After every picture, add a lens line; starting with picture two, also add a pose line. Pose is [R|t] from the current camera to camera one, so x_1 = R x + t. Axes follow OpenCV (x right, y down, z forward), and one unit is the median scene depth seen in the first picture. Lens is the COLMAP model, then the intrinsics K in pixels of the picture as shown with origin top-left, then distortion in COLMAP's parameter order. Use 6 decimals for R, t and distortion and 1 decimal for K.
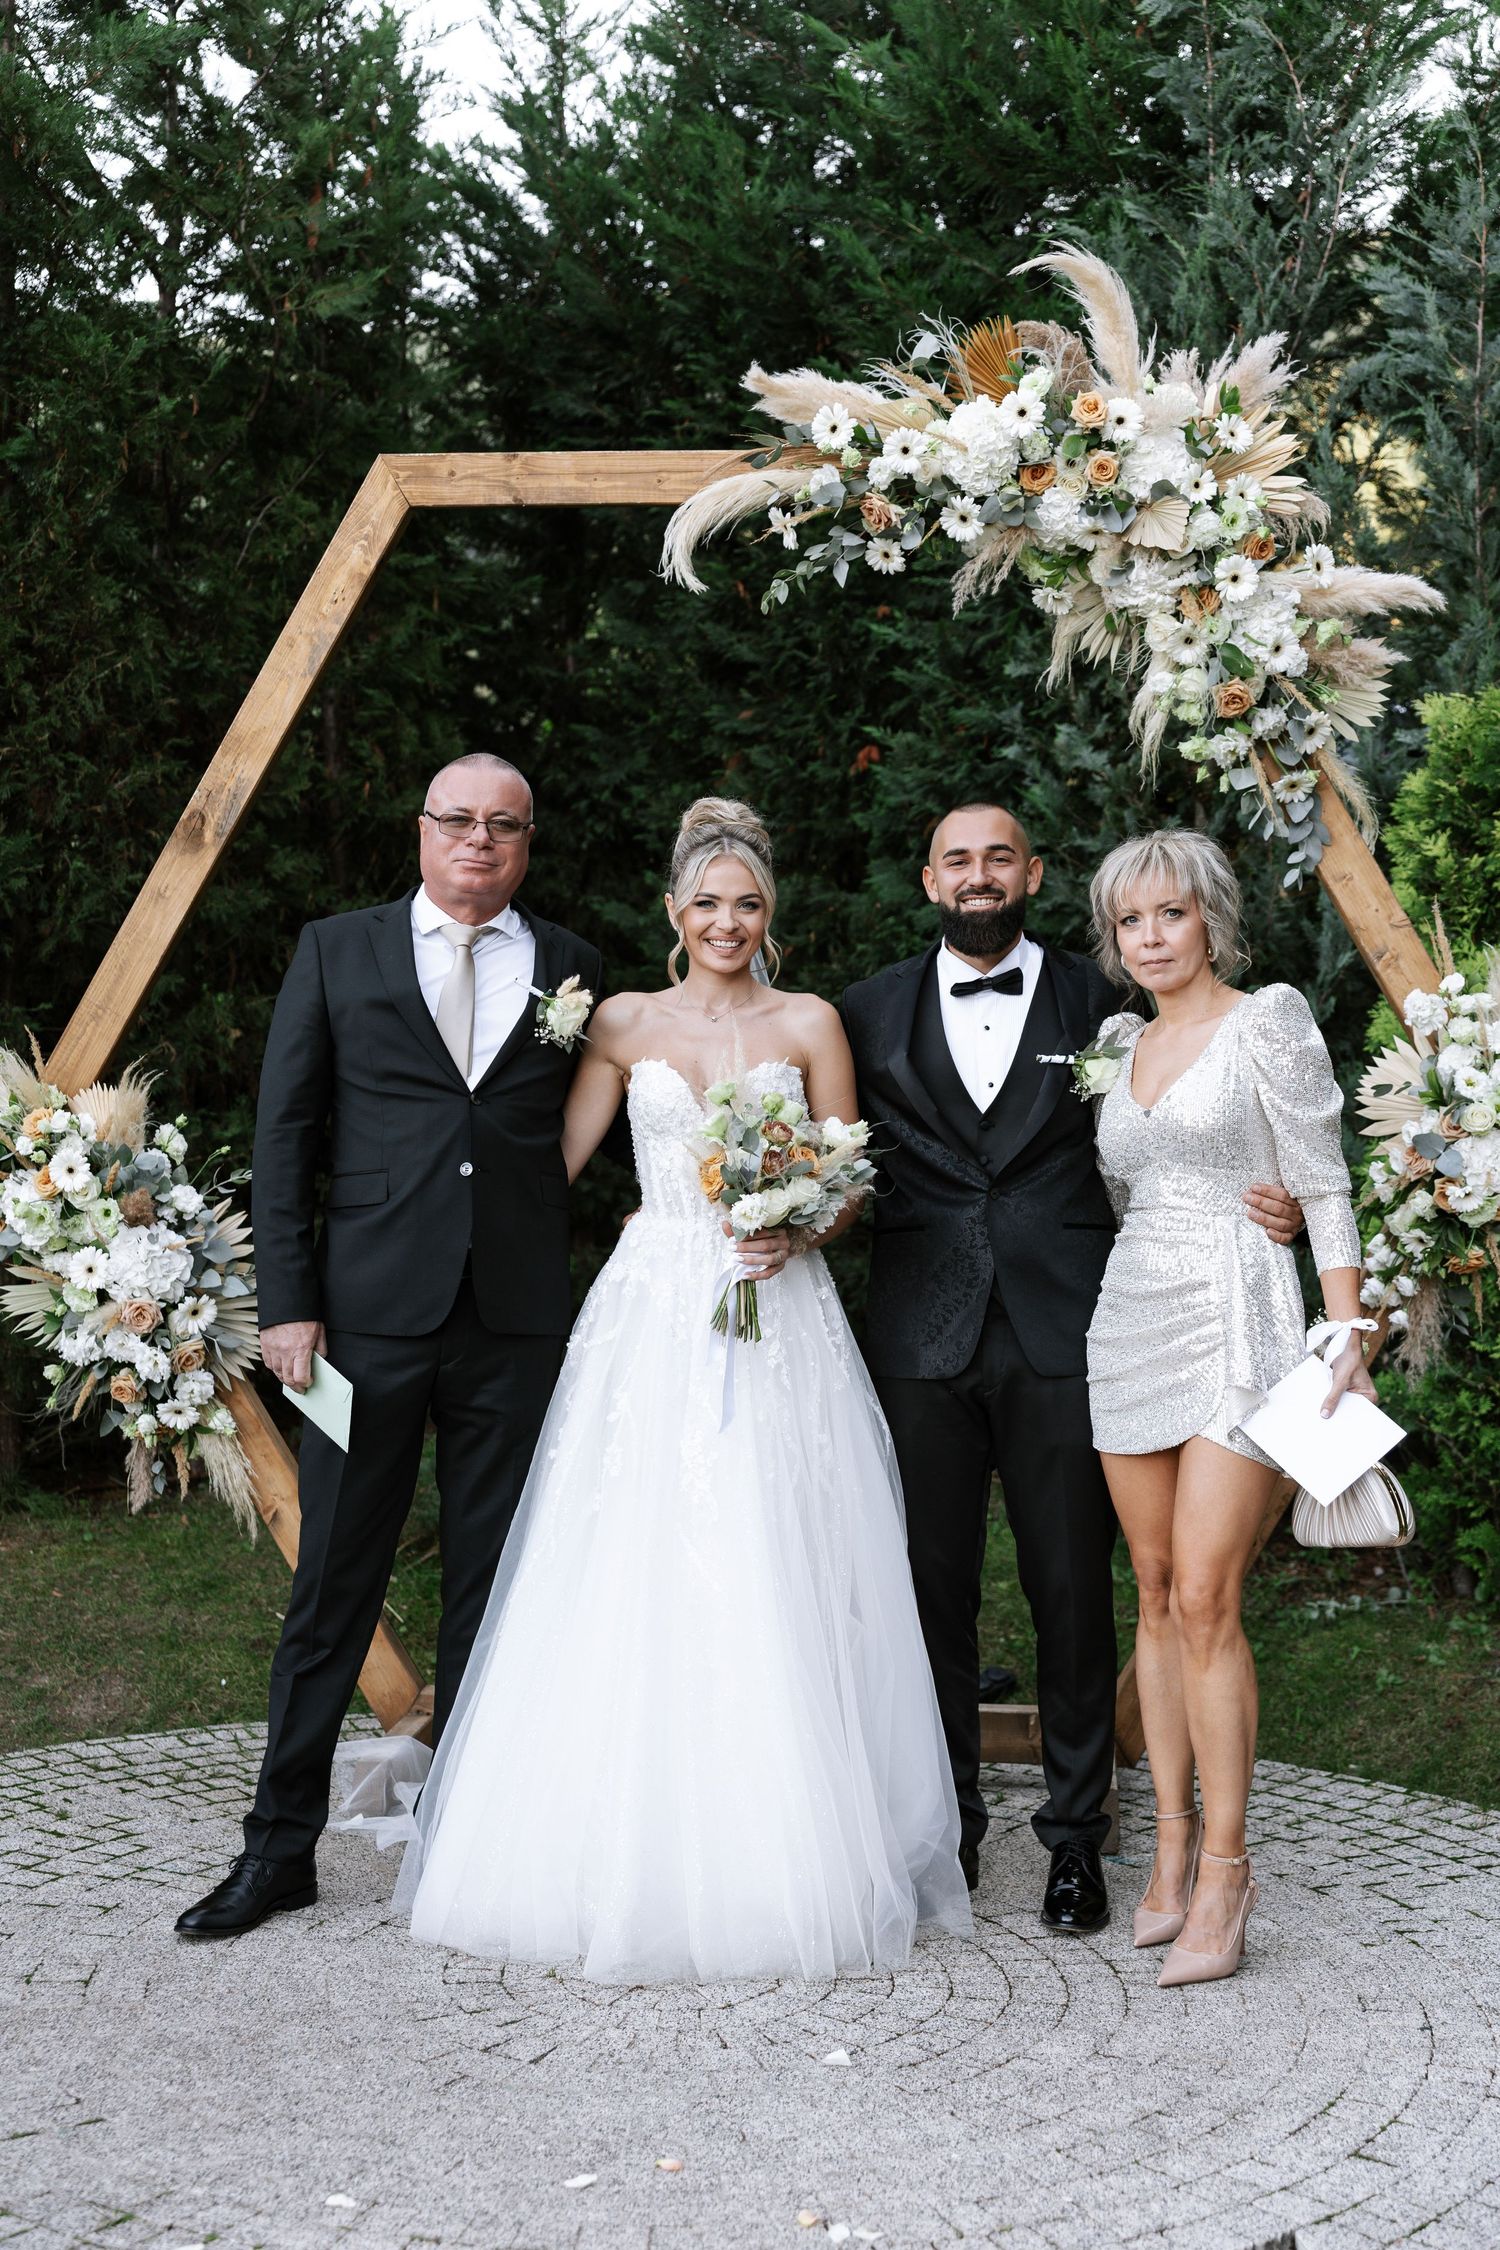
lens RADIAL K [[2748.9, 0, 758.9], [0, 2748.9, 1082.7], [0, 0, 1]] dist [-0.006638, 0.037481]
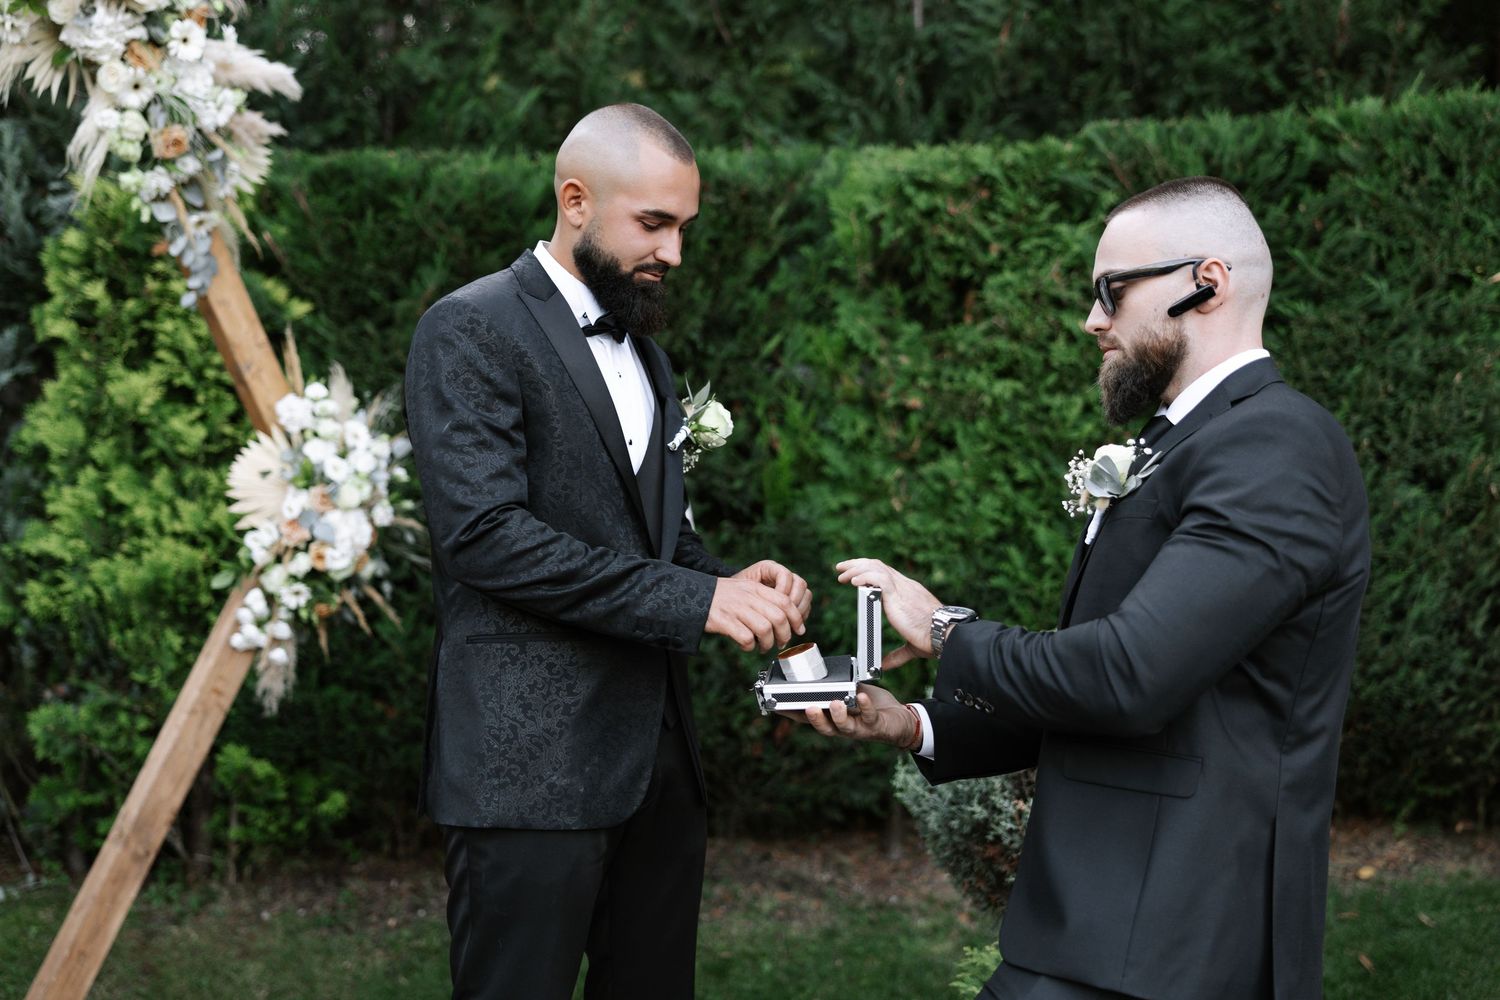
lens RADIAL K [[1704.9, 0, 718.0], [0, 1704.9, 506.5], [0, 0, 1]] dist [0.001135, 0.005106]
pose [[0.611148, -0.011513, 0.791433, -0.260267], [0.005879, 0.999933, 0.010006, 0.010507], [-0.791495, -0.001462, 0.611174, 0.358169]]
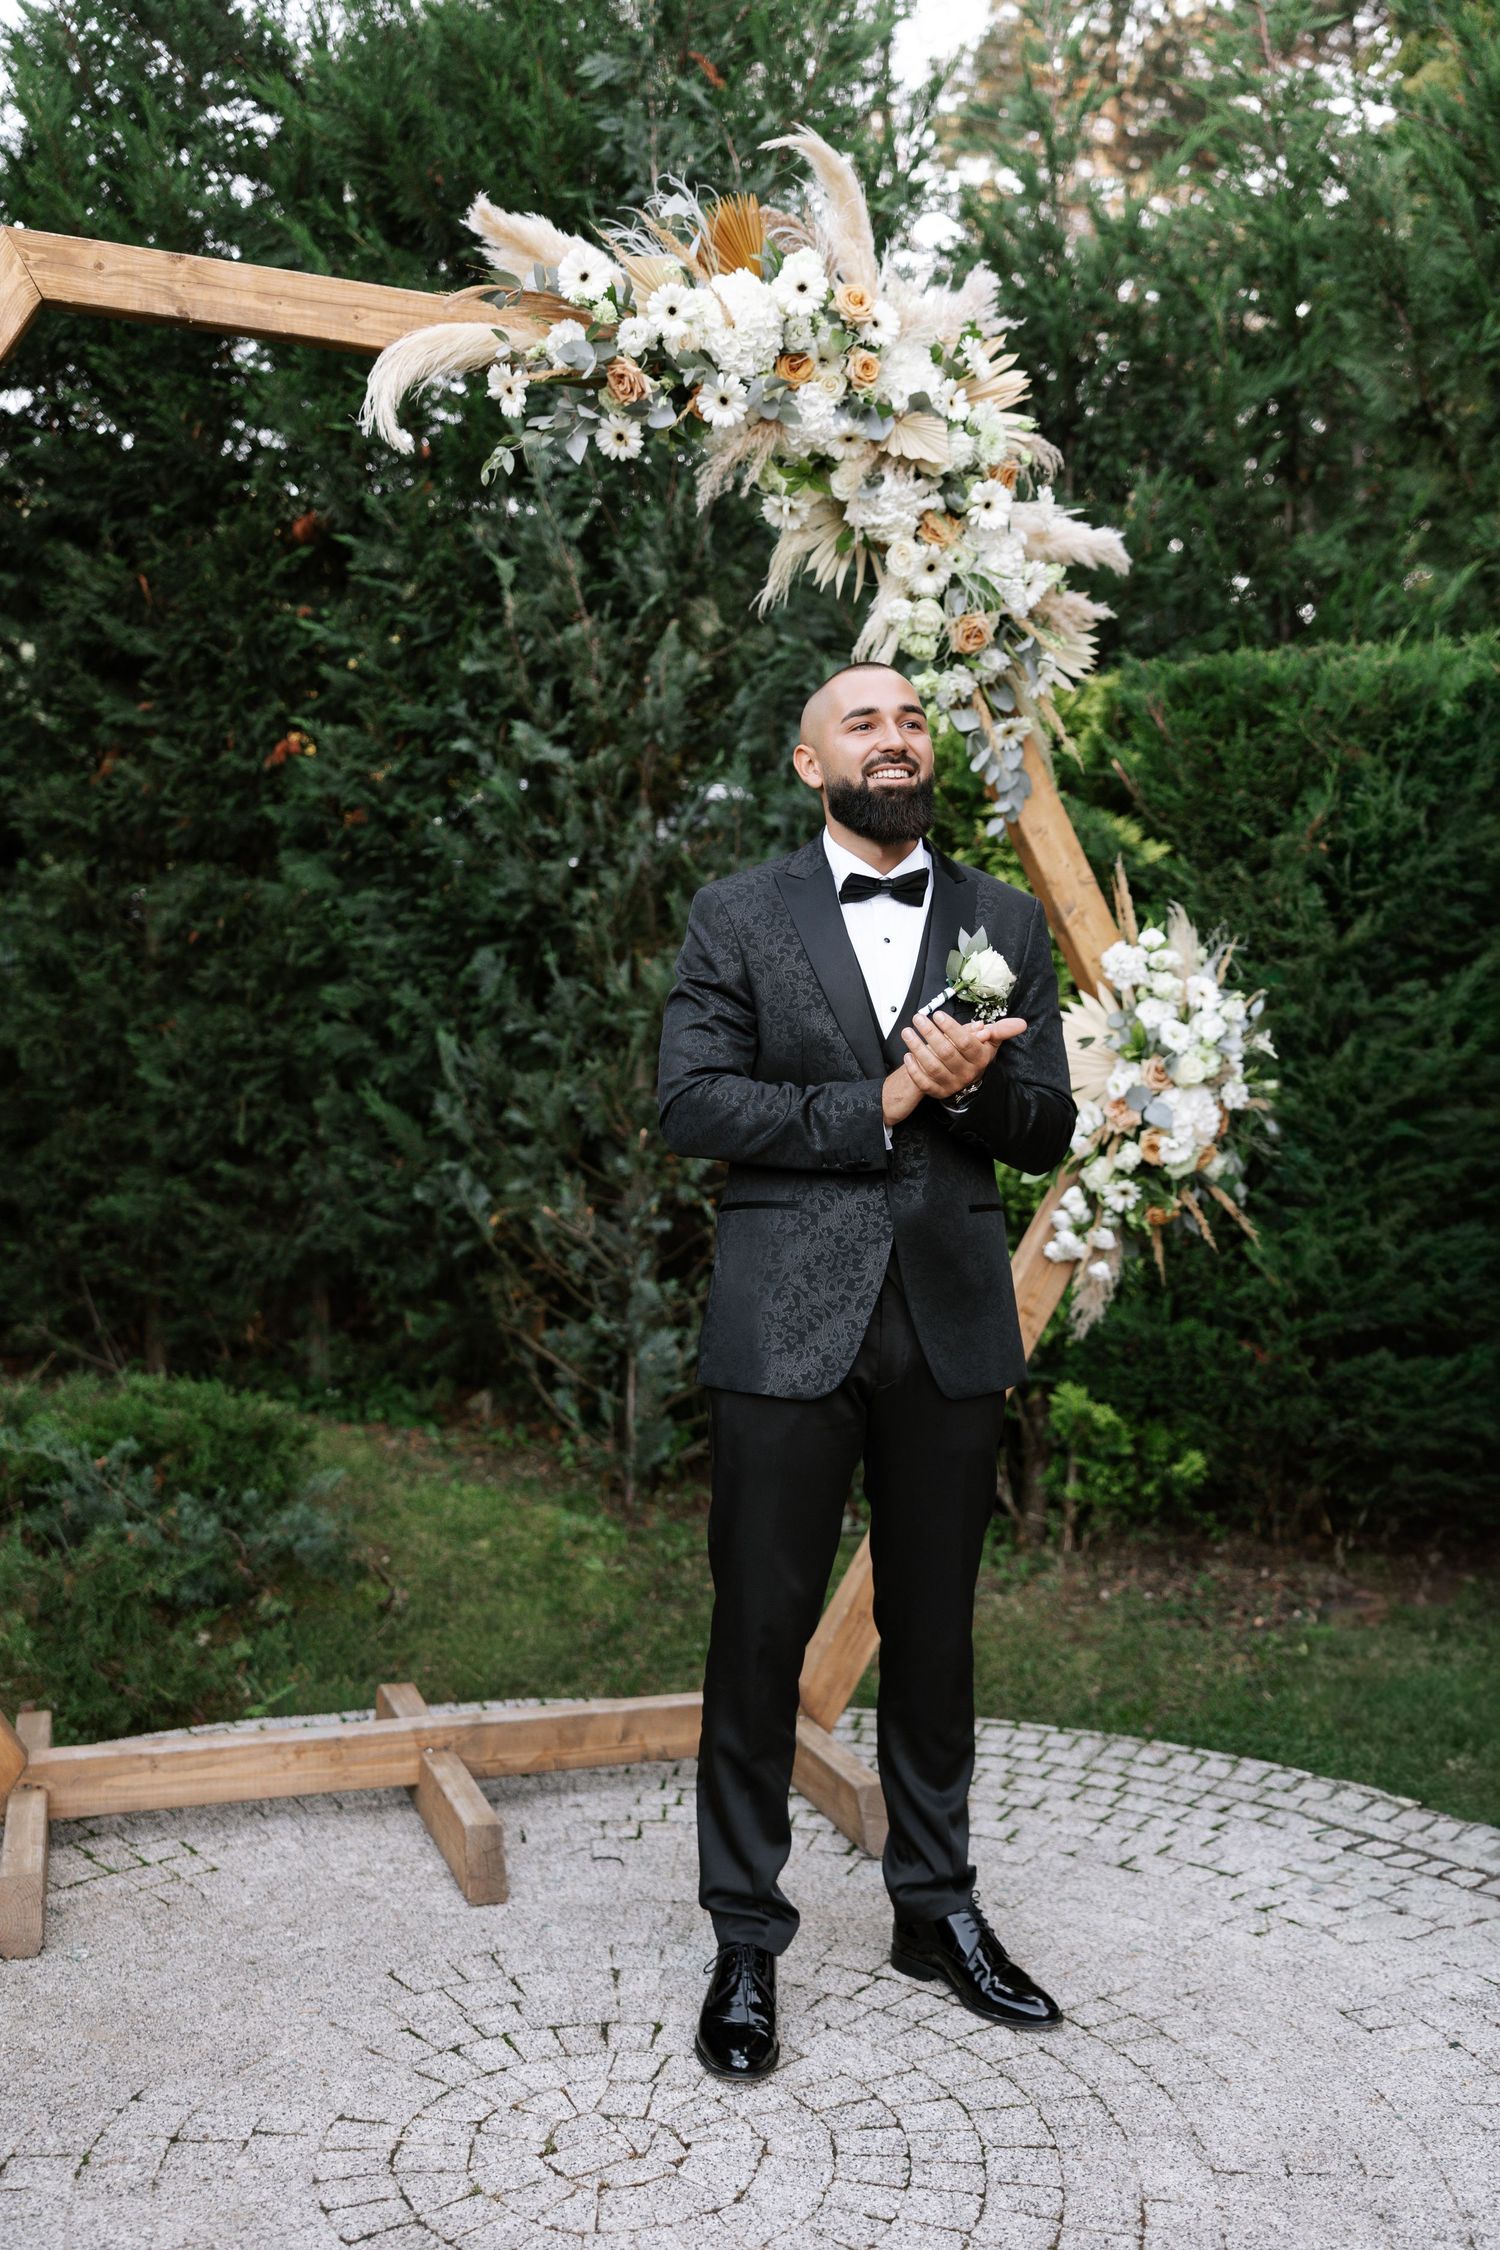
lens RADIAL K [[1971.6, 0, 778.7], [0, 1971.6, 1118.8], [0, 0, 1]] dist [-0.034140, 0.007527]
pose [[0.899618, 0.000811, 0.436677, -0.185697], [-0.002490, 0.999992, 0.003273, 0.027994], [-0.436670, -0.004032, 0.899613, 0.399736]]
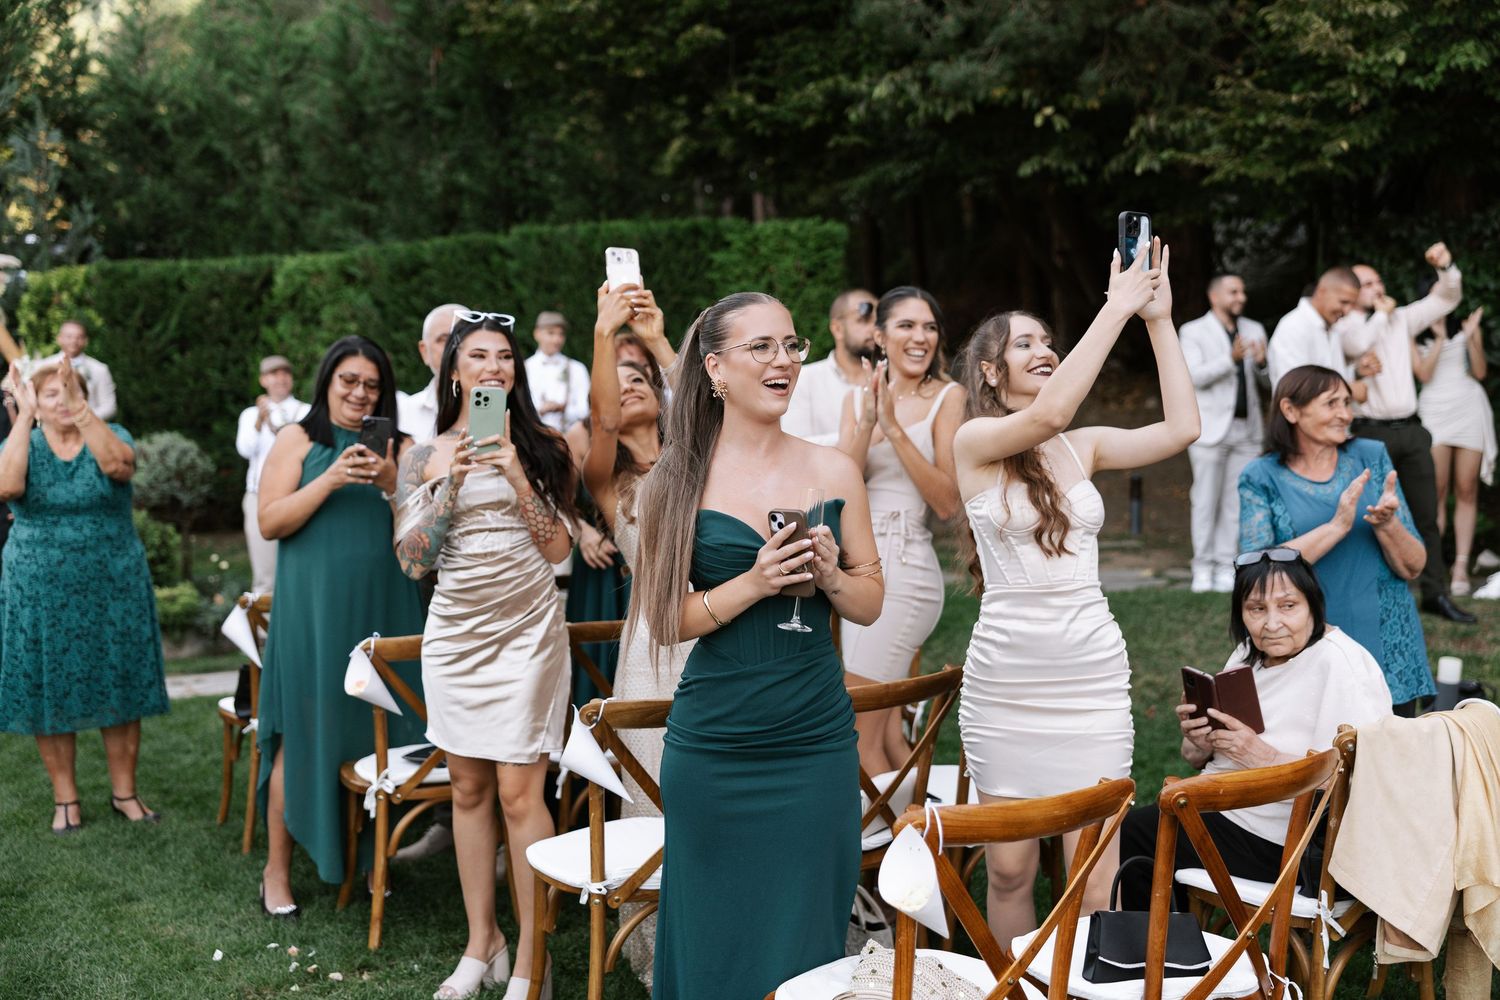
lens RADIAL K [[1630.2, 0, 750.0], [0, 1630.2, 500.0], [0, 0, 1]] dist [0.016118, 0.038921]
pose [[0.828744, -0.039419, 0.558238, -0.216750], [0.000348, 0.997552, 0.069924, 0.002463], [-0.559628, -0.057755, 0.826729, -1.589290]]
